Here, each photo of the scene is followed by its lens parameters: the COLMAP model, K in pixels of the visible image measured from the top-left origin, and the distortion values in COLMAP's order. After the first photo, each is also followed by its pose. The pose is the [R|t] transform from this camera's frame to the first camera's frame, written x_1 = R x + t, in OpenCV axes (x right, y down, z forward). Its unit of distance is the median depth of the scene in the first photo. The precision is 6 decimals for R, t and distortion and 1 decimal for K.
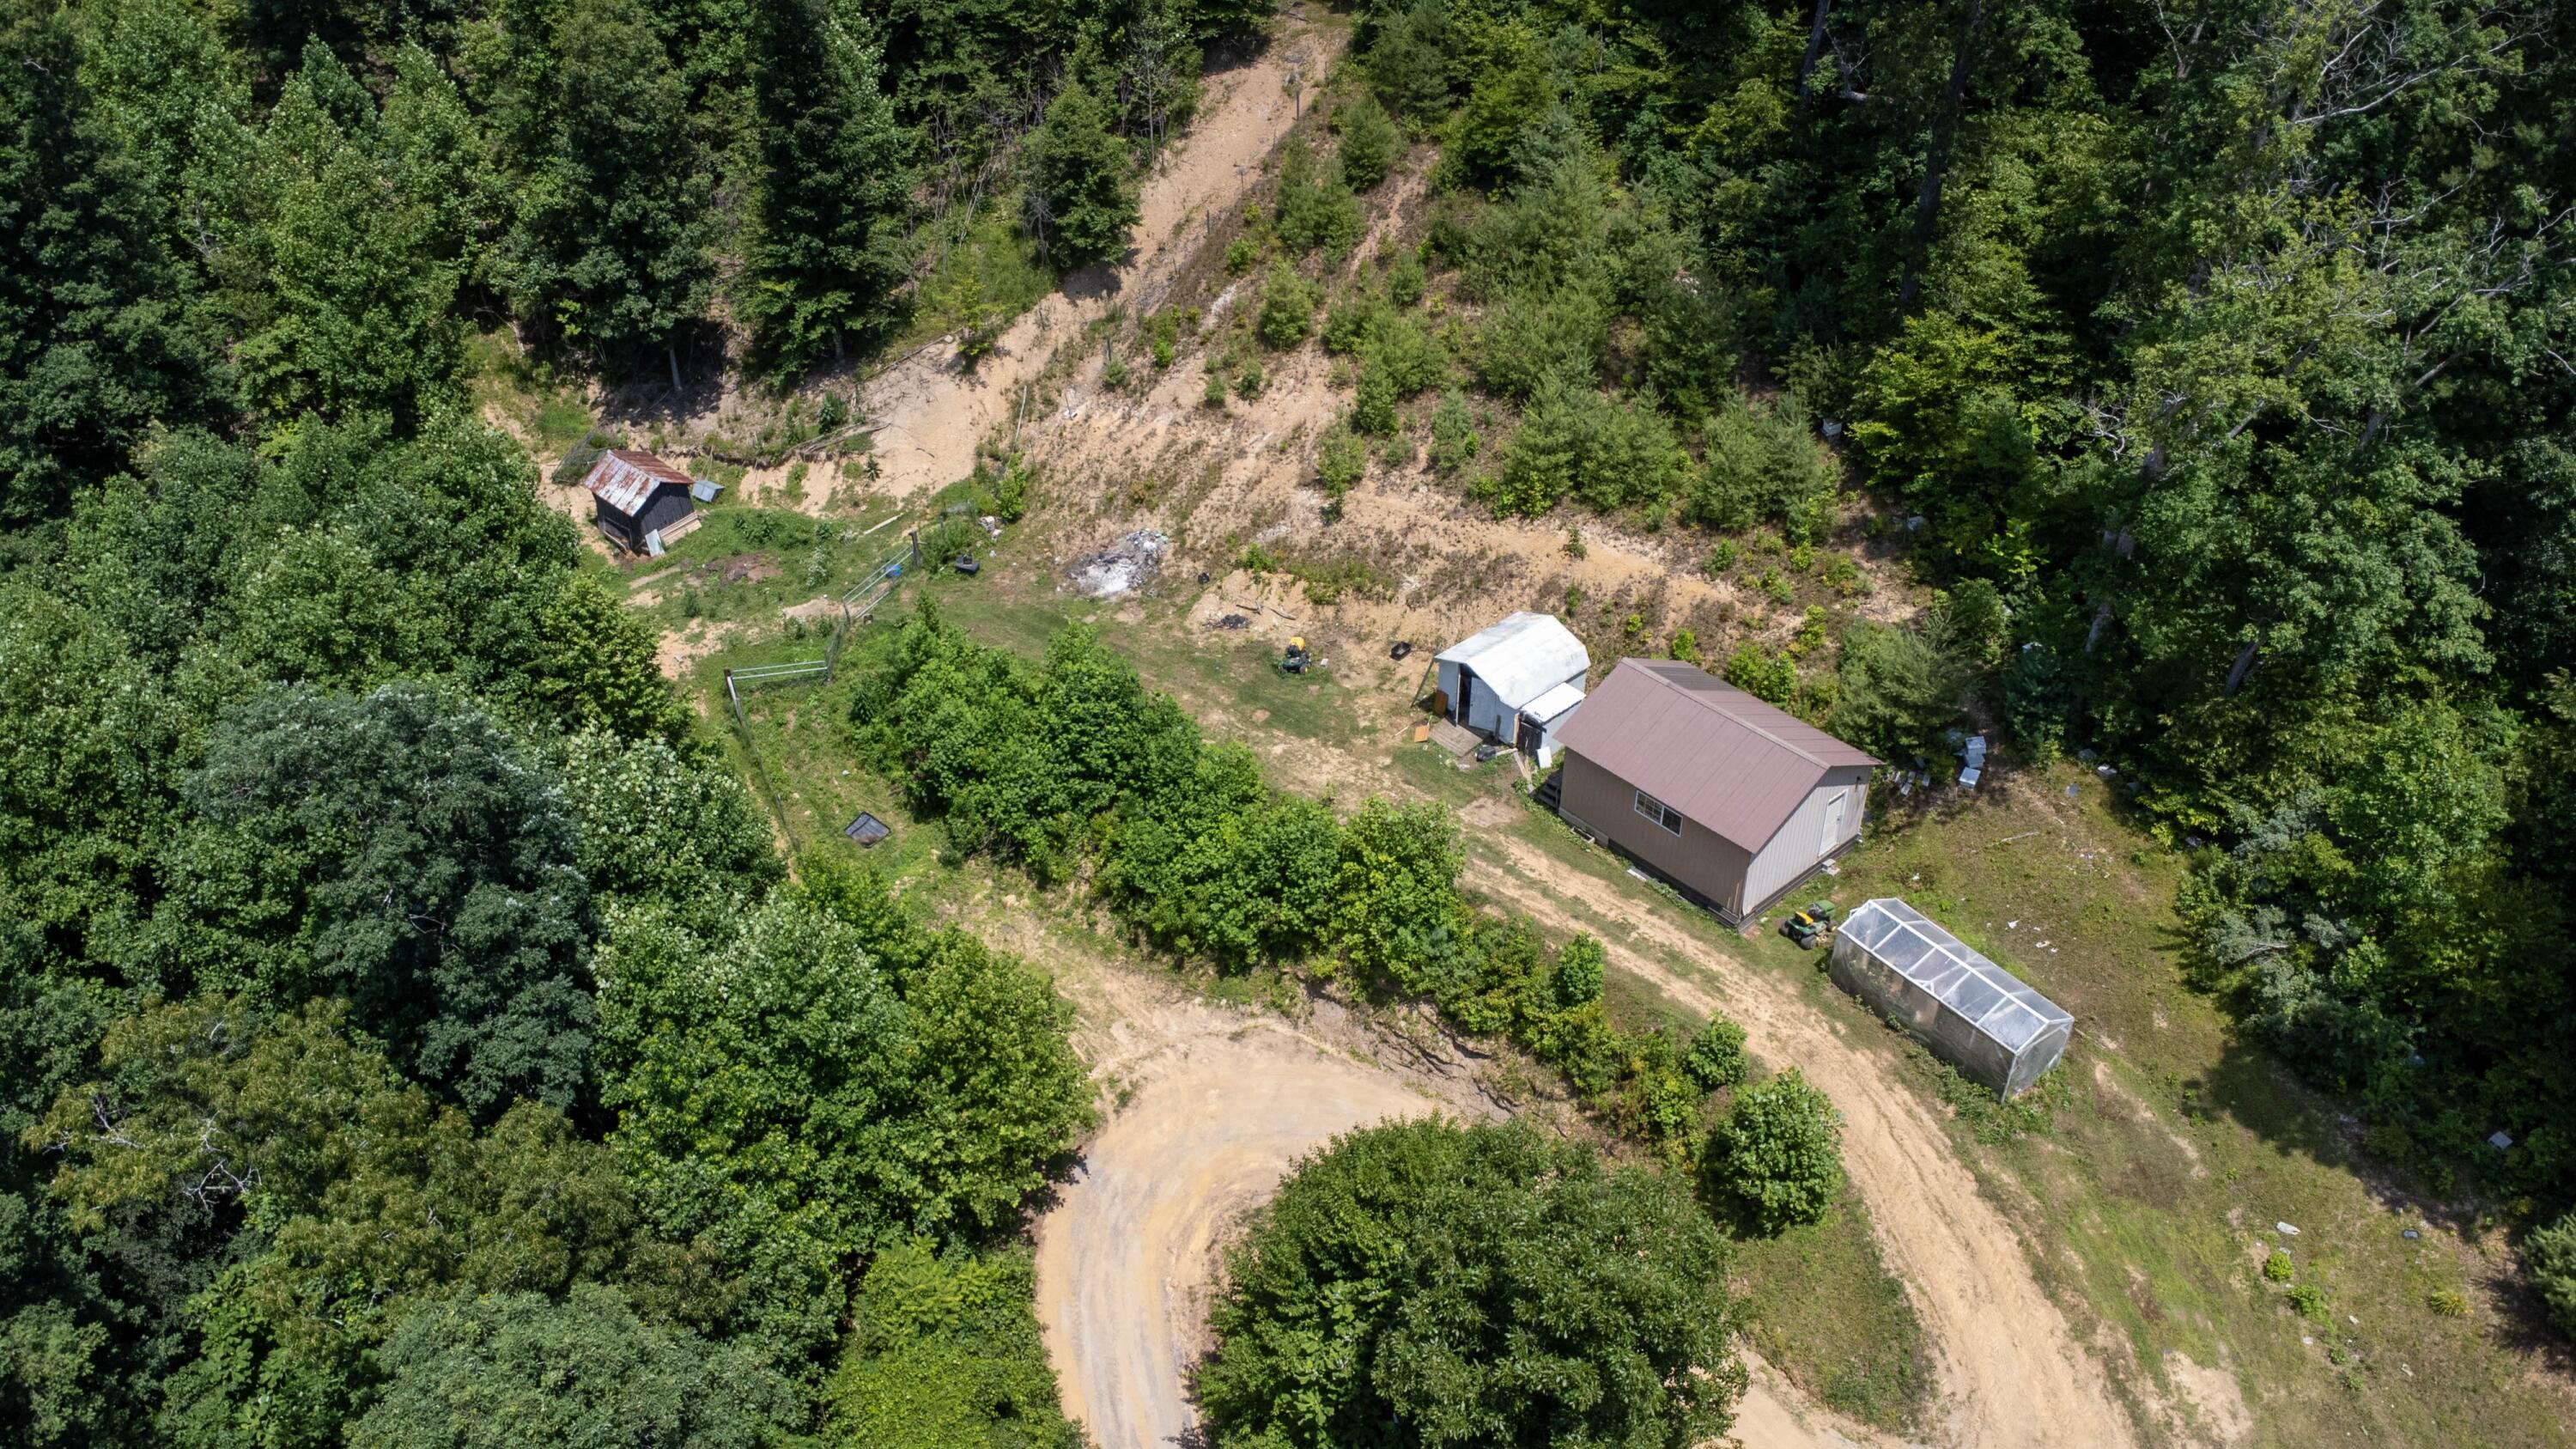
lens RADIAL K [[1925.9, 0, 1252.3], [0, 1925.9, 665.2], [0, 0, 1]] dist [0.020205, 0.000524]
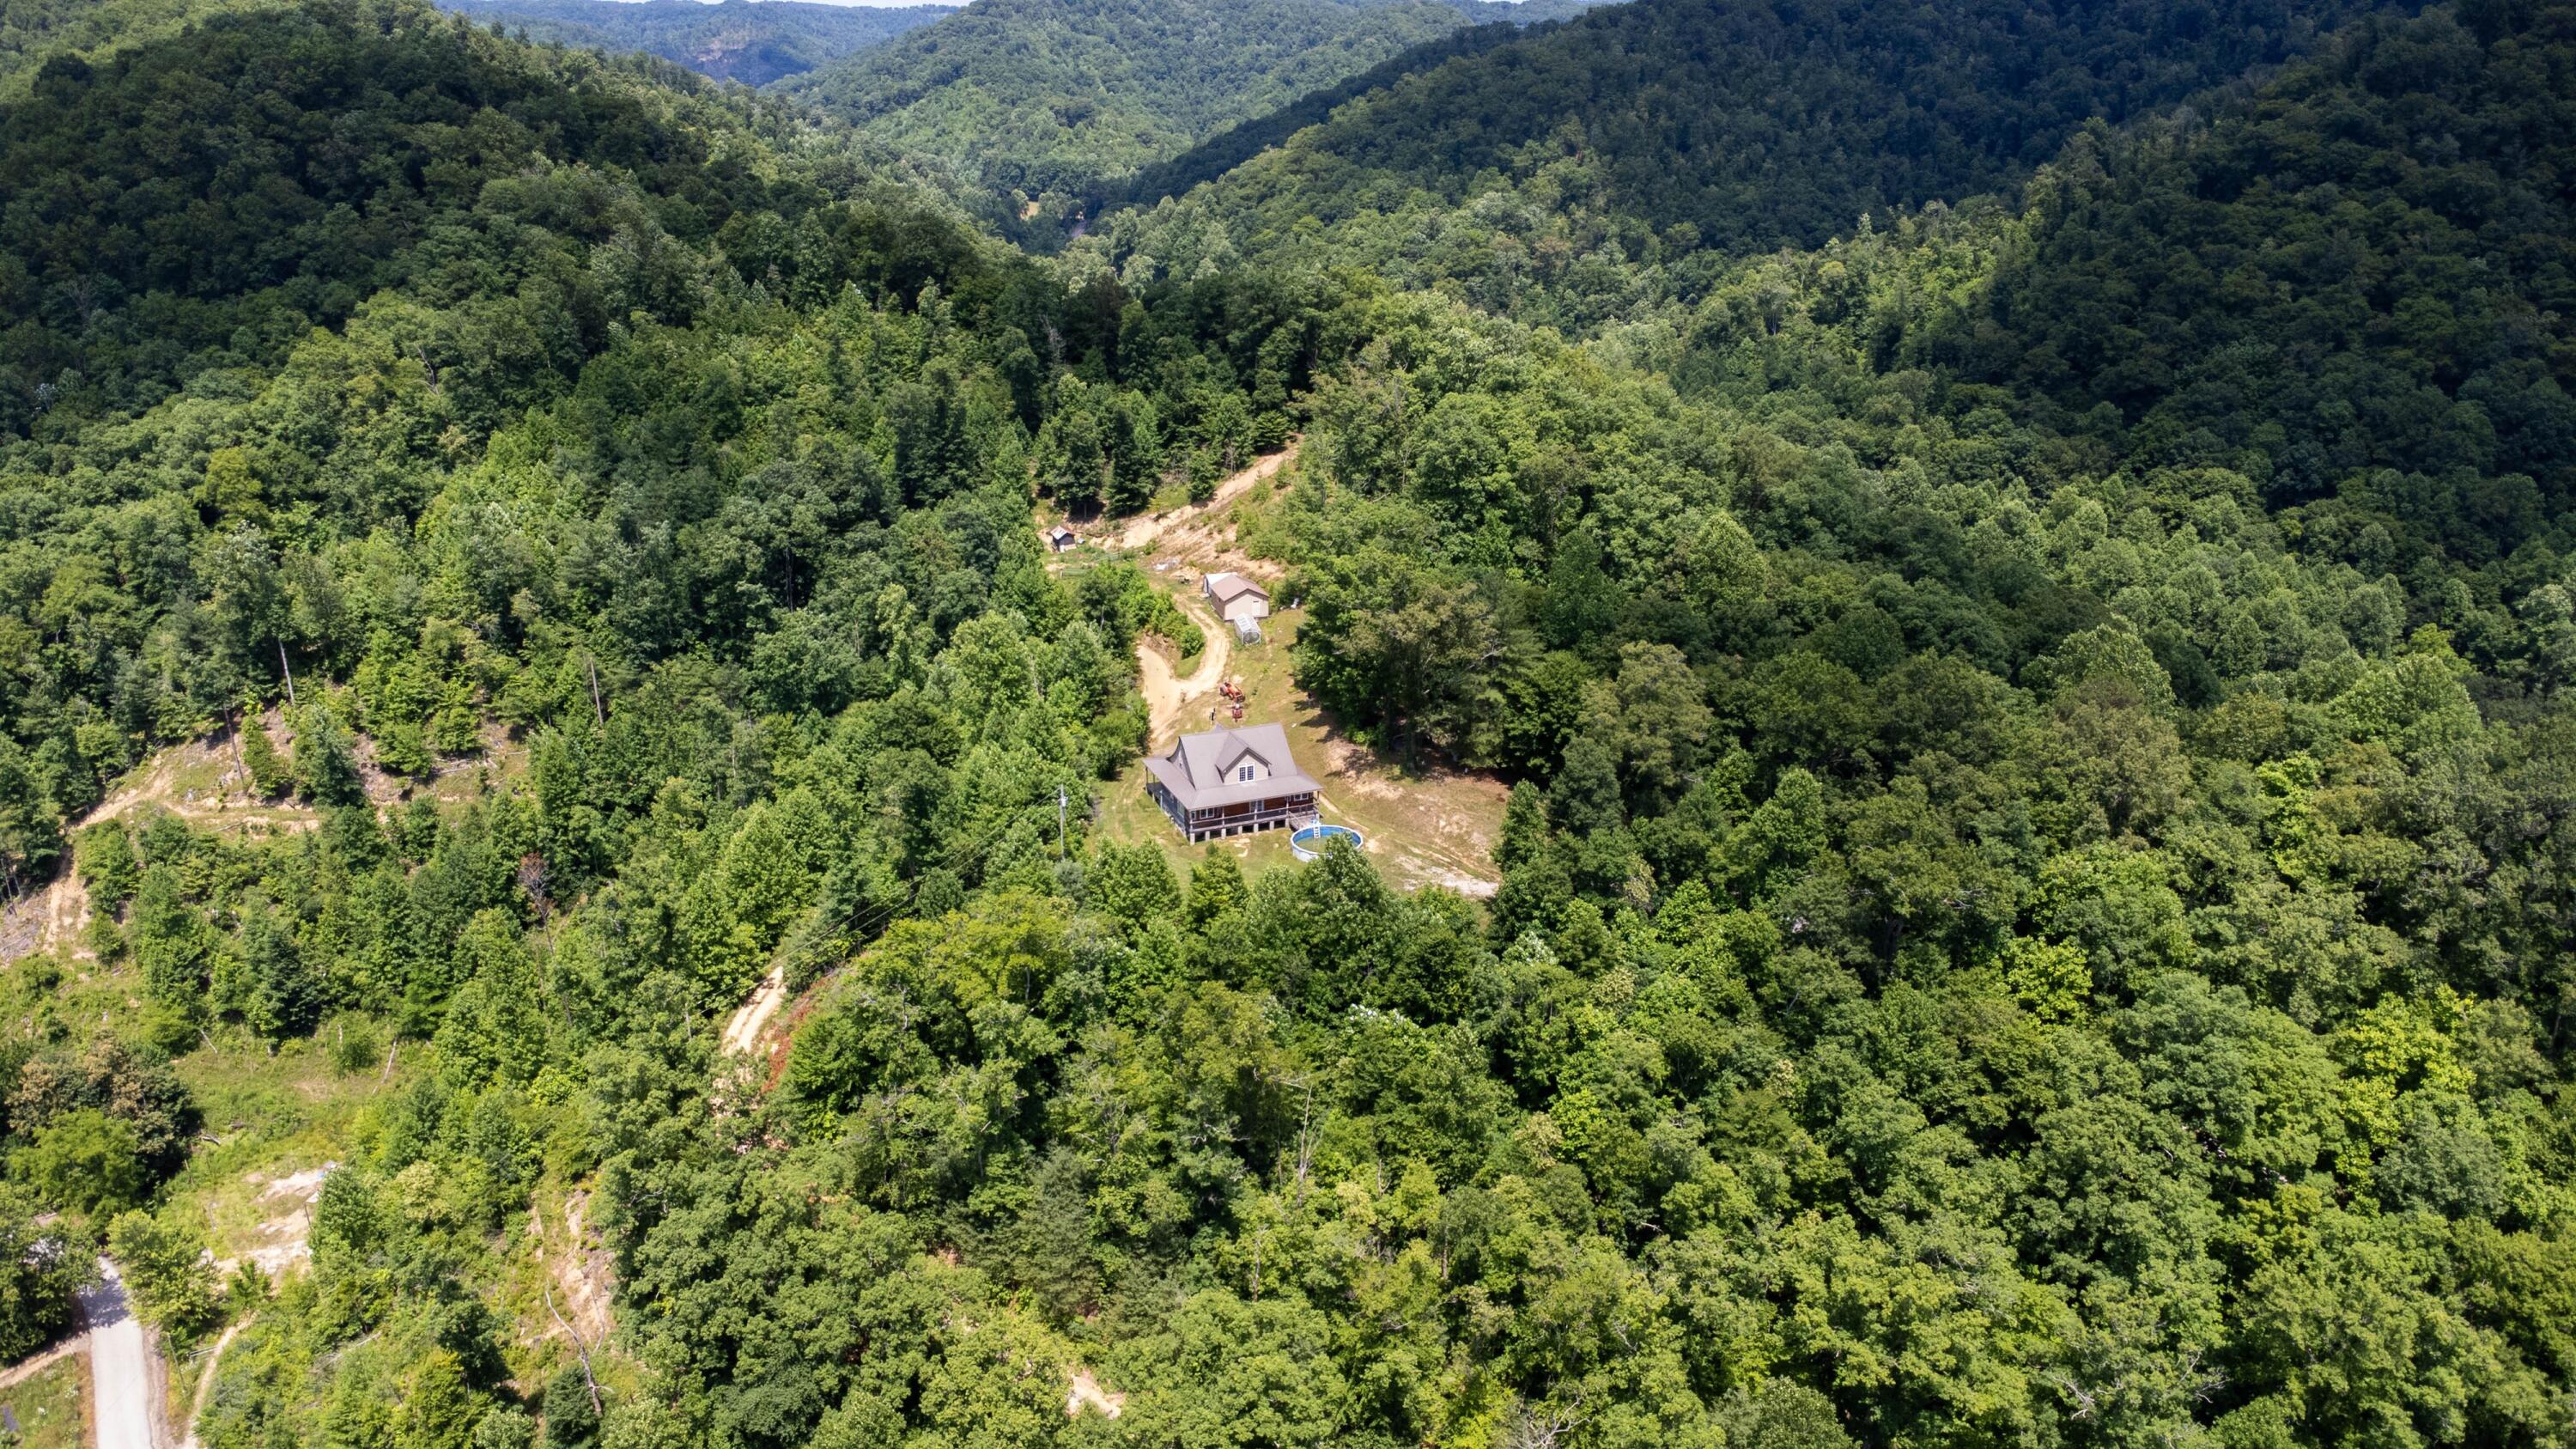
lens RADIAL K [[1846.4, 0, 1276.7], [0, 1846.4, 723.8], [0, 0, 1]] dist [0.010067, 0.002260]
pose [[0.915635, 0.157562, -0.369848, 1.635867], [-0.233591, 0.957272, -0.170488, 0.875810], [0.327183, 0.242498, 0.913316, -2.325544]]
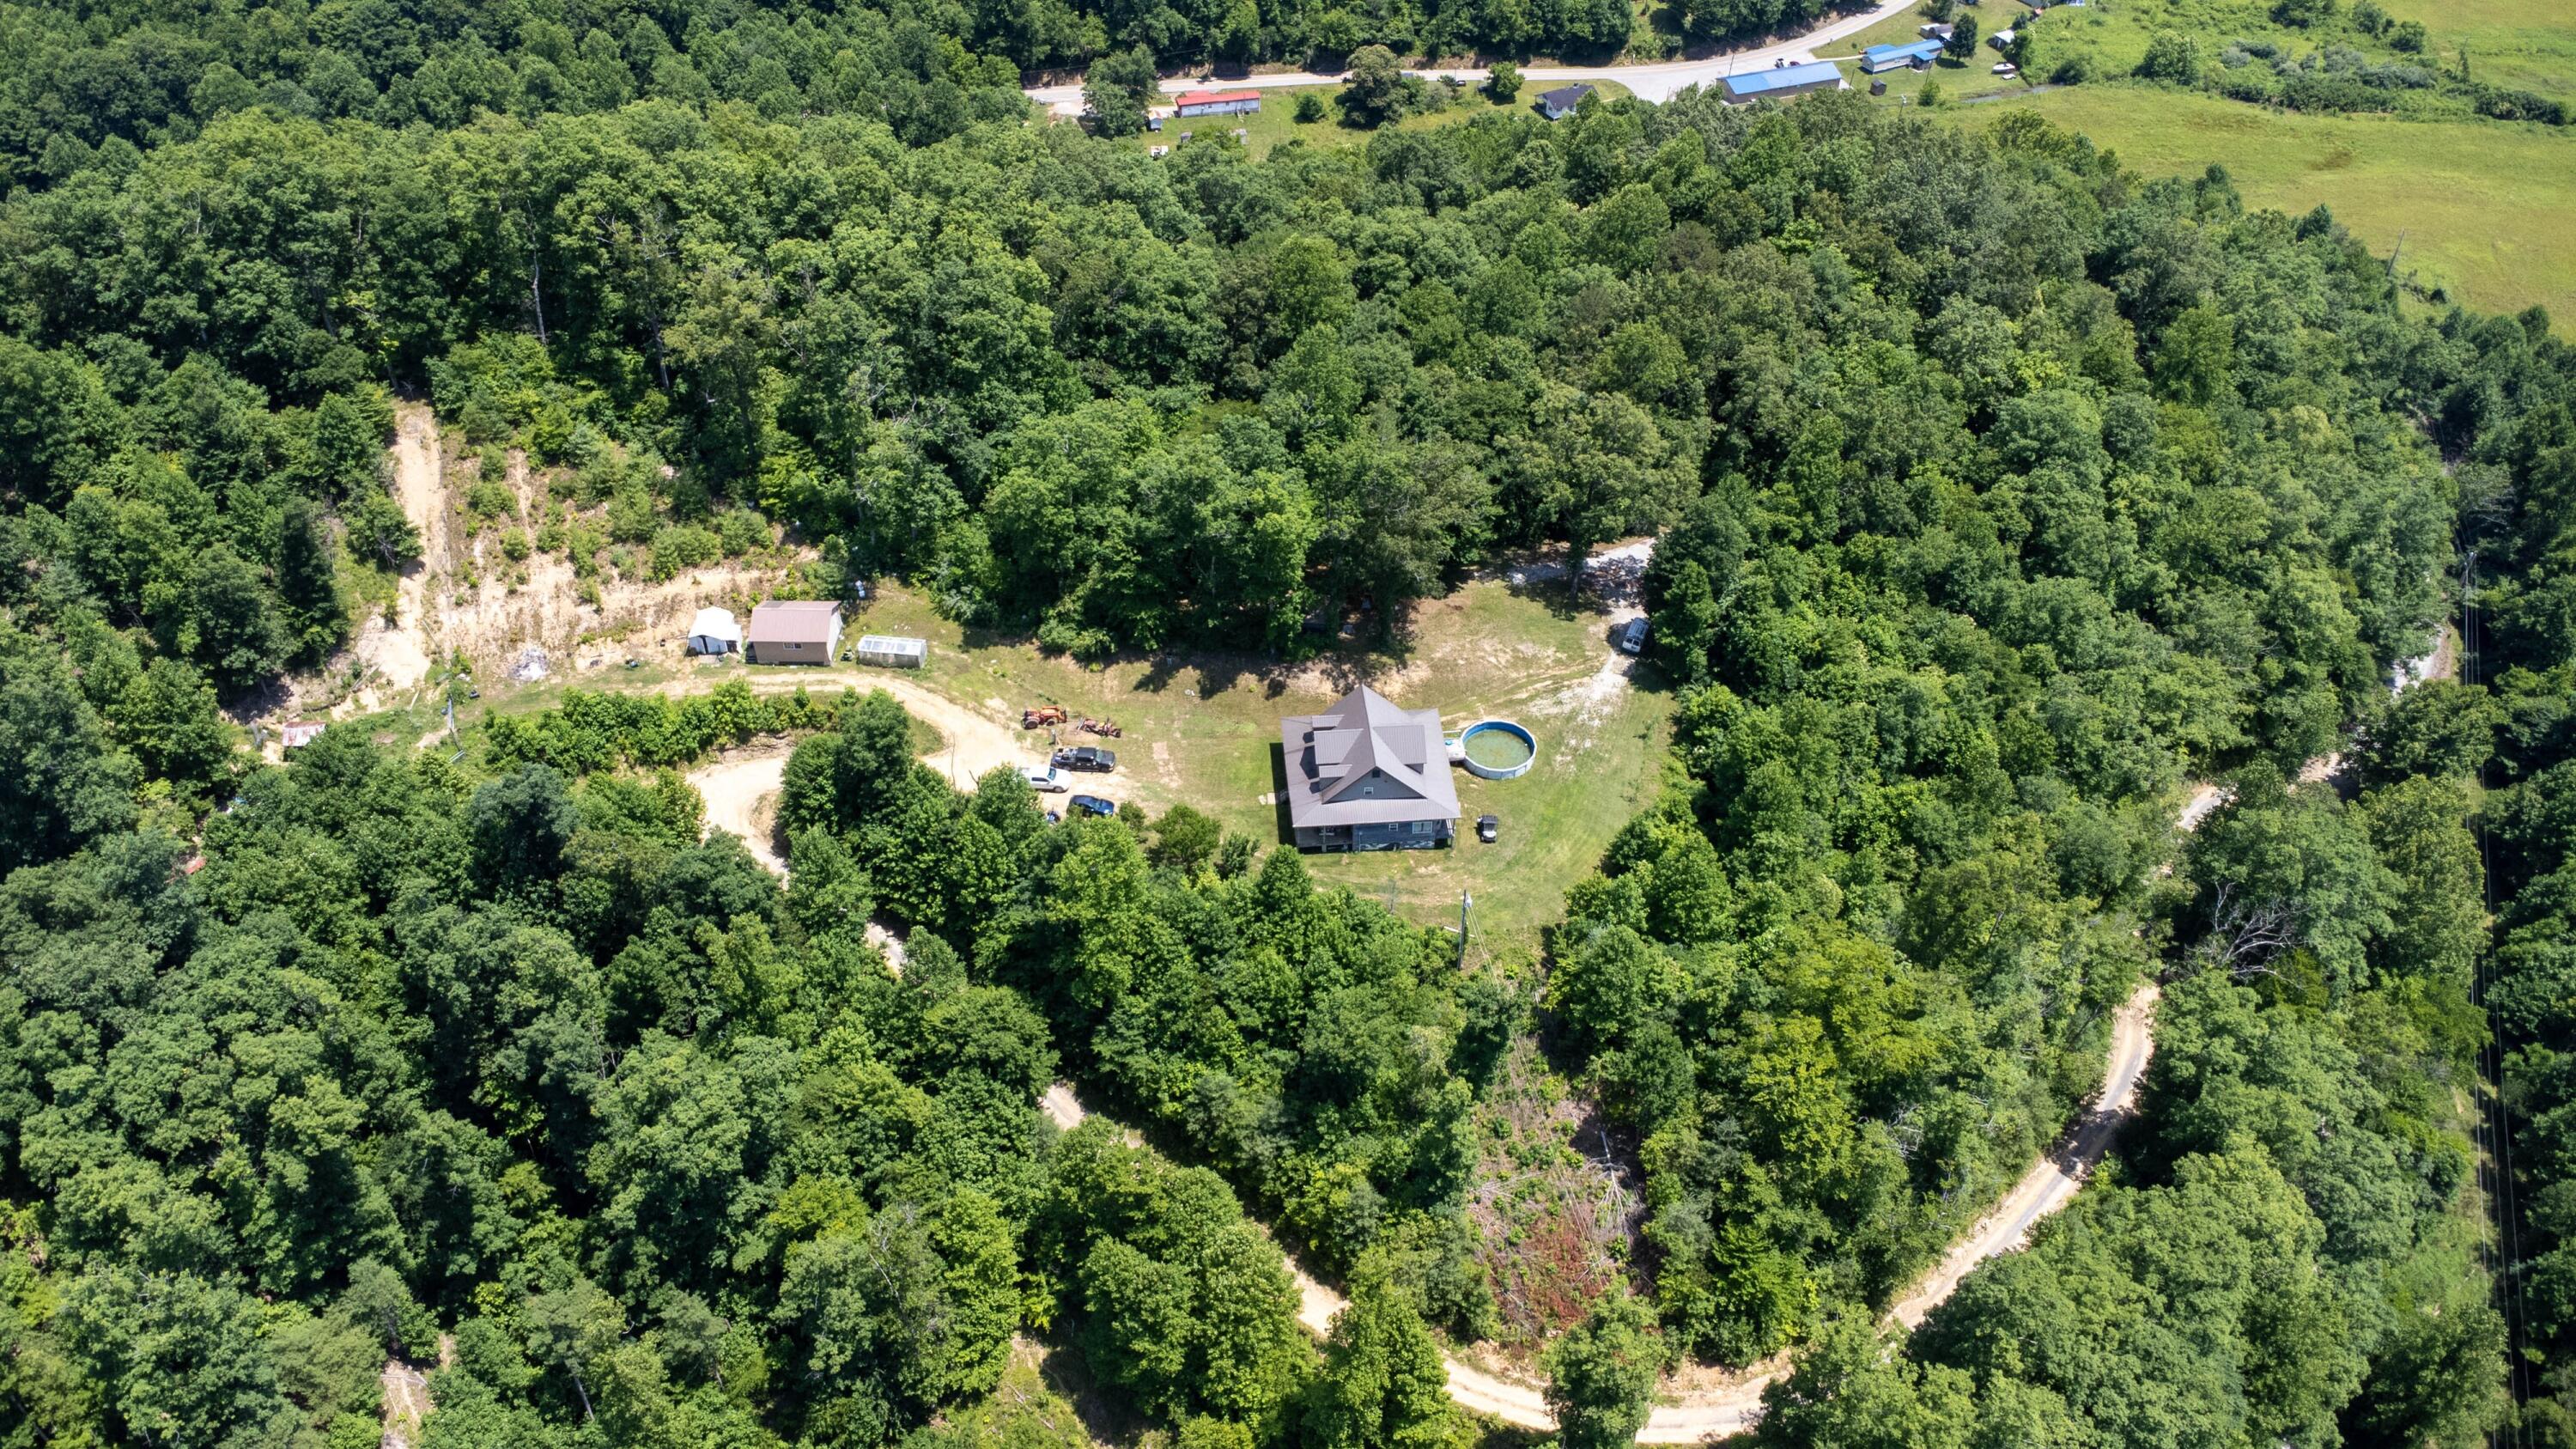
lens RADIAL K [[1832.2, 0, 1288.0], [0, 1832.2, 724.5], [0, 0, 1]] dist [0.074115, -0.104511]
pose [[0.662642, -0.478944, 0.575775, -0.899490], [0.403287, 0.875999, 0.264547, -0.241382], [-0.631082, 0.056903, 0.773626, -1.586571]]
